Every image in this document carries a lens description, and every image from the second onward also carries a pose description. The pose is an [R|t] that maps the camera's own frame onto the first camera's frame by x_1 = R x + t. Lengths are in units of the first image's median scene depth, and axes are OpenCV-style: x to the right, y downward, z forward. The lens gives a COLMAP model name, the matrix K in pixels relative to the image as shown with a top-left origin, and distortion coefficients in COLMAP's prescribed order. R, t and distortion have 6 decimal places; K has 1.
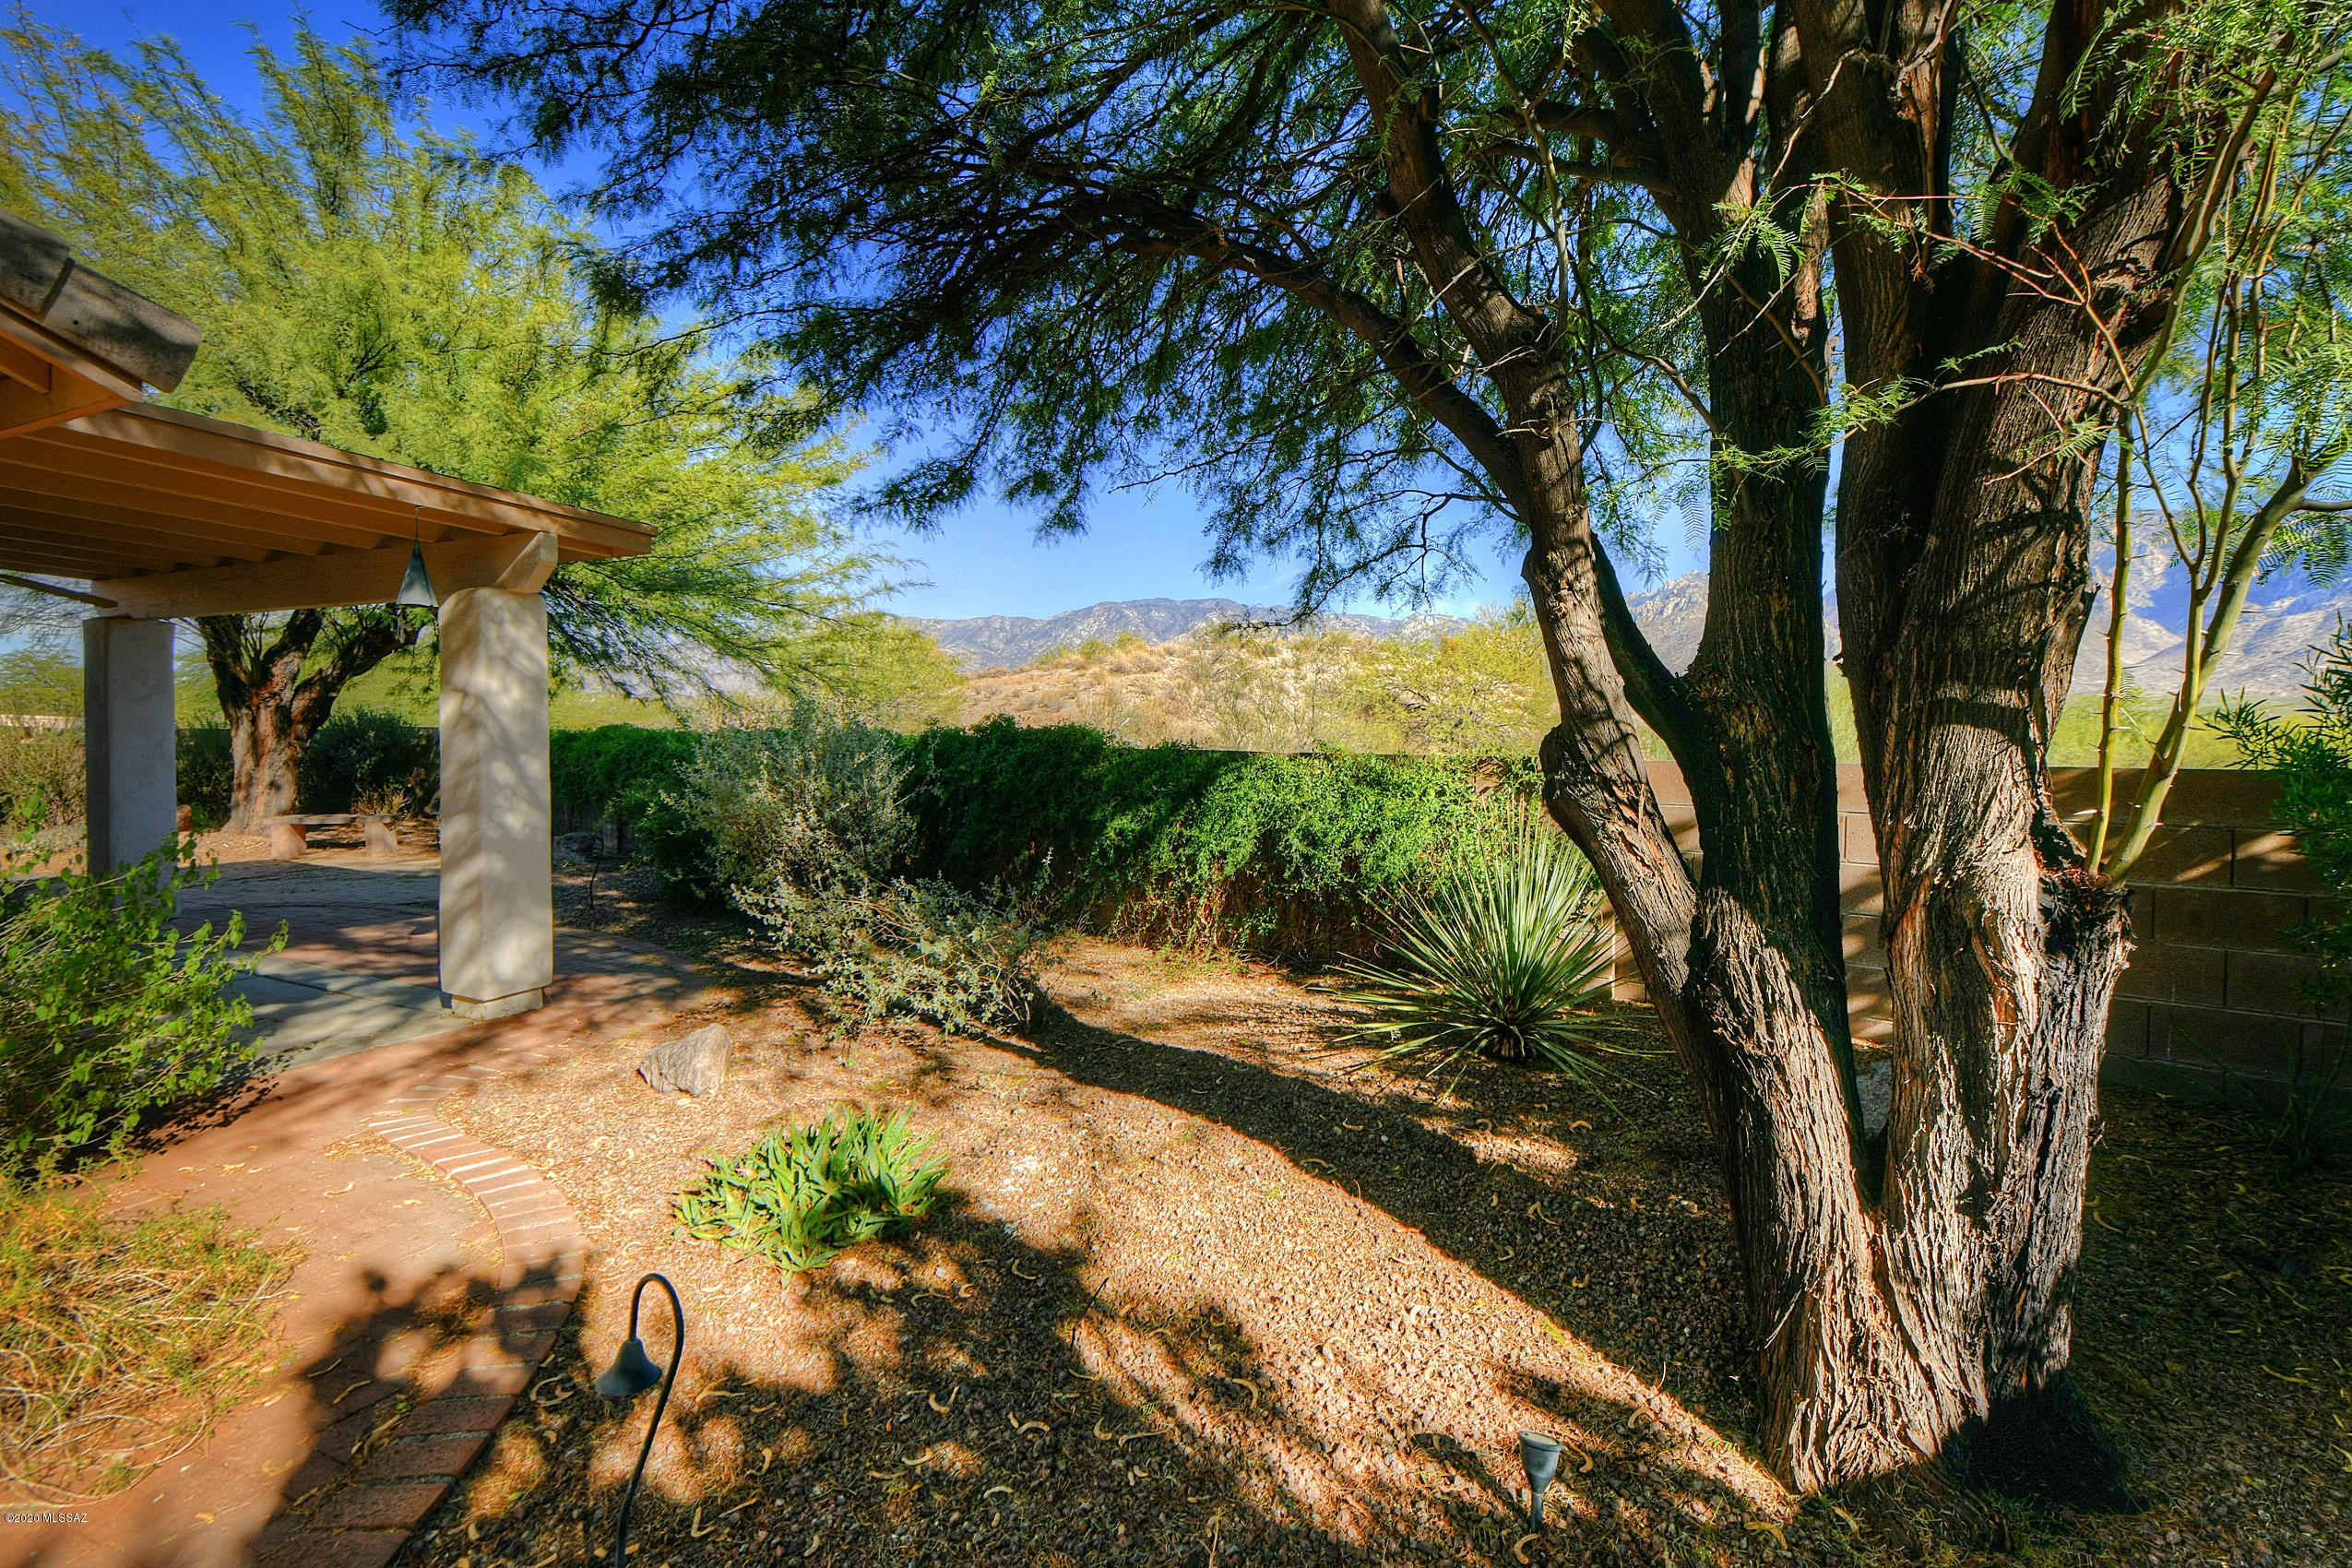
lens RADIAL K [[977.5, 0, 1174.9], [0, 977.5, 773.0], [0, 0, 1]] dist [-0.004555, -0.000830]
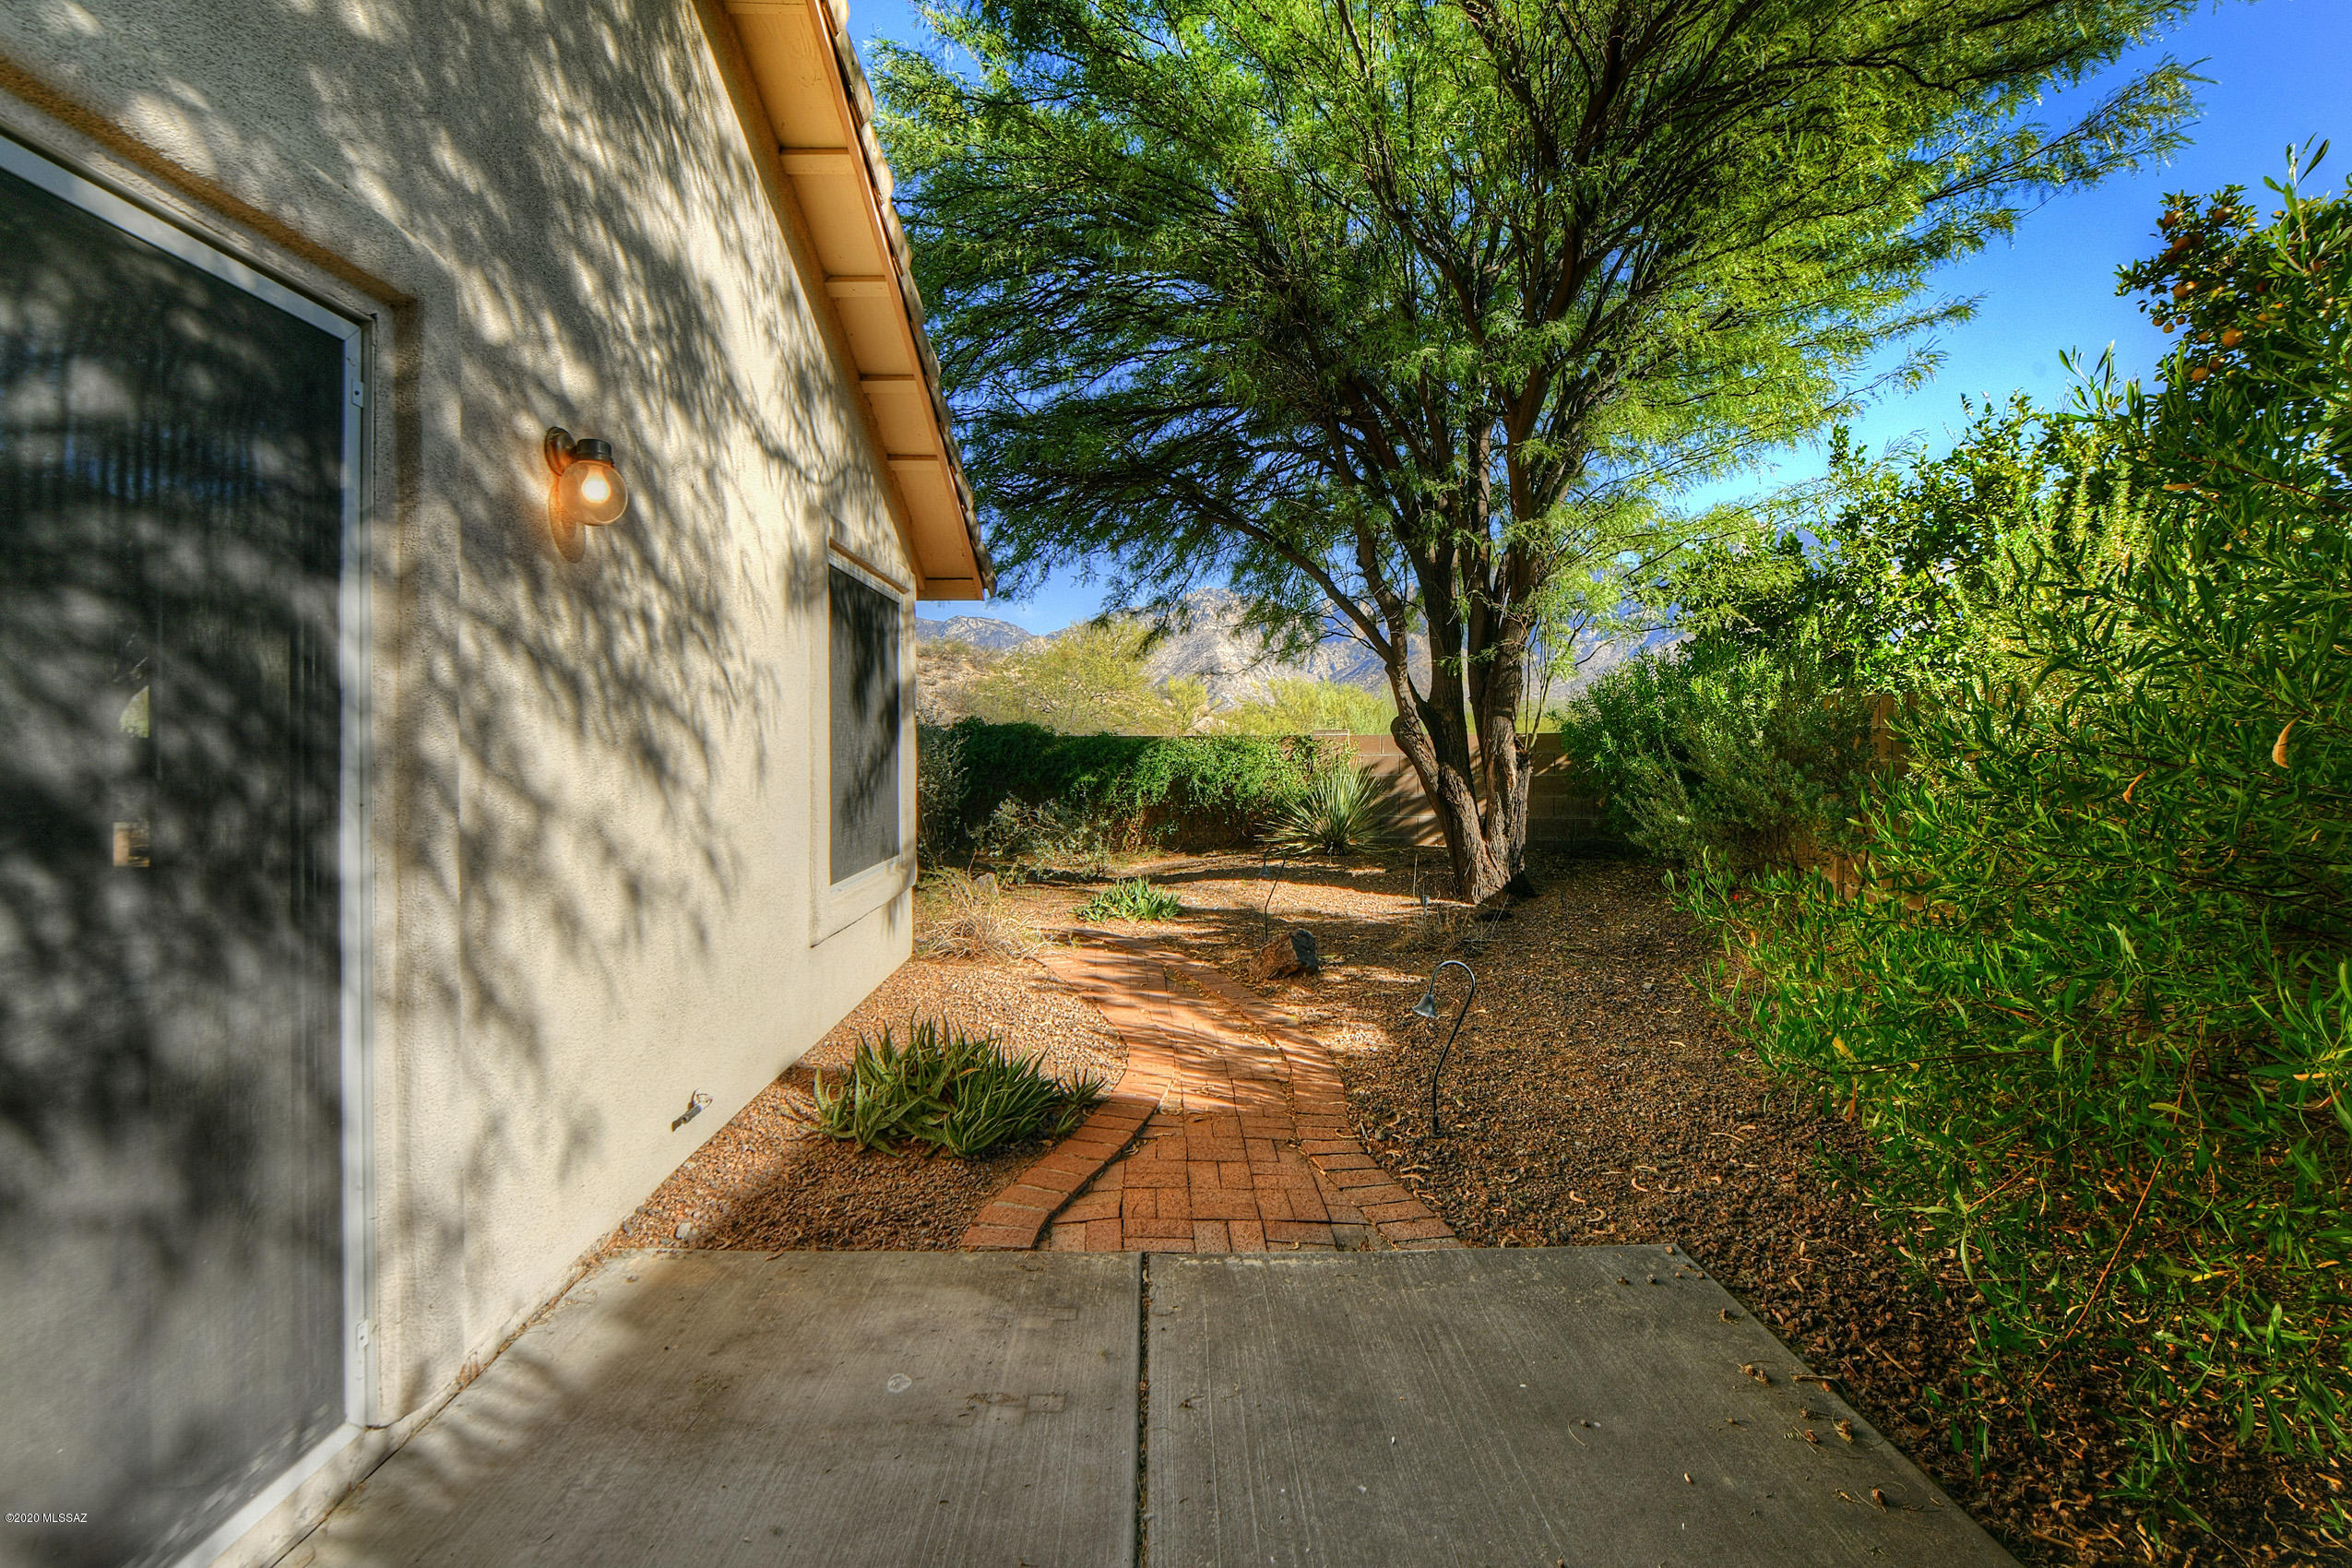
lens RADIAL K [[977.5, 0, 1168.5], [0, 977.5, 776.2], [0, 0, 1]] dist [-0.004555, -0.000830]
pose [[0.911106, -0.042689, 0.409956, -1.802961], [0.039566, 0.999087, 0.016103, 0.069518], [-0.410269, 0.001548, 0.911963, -1.821261]]
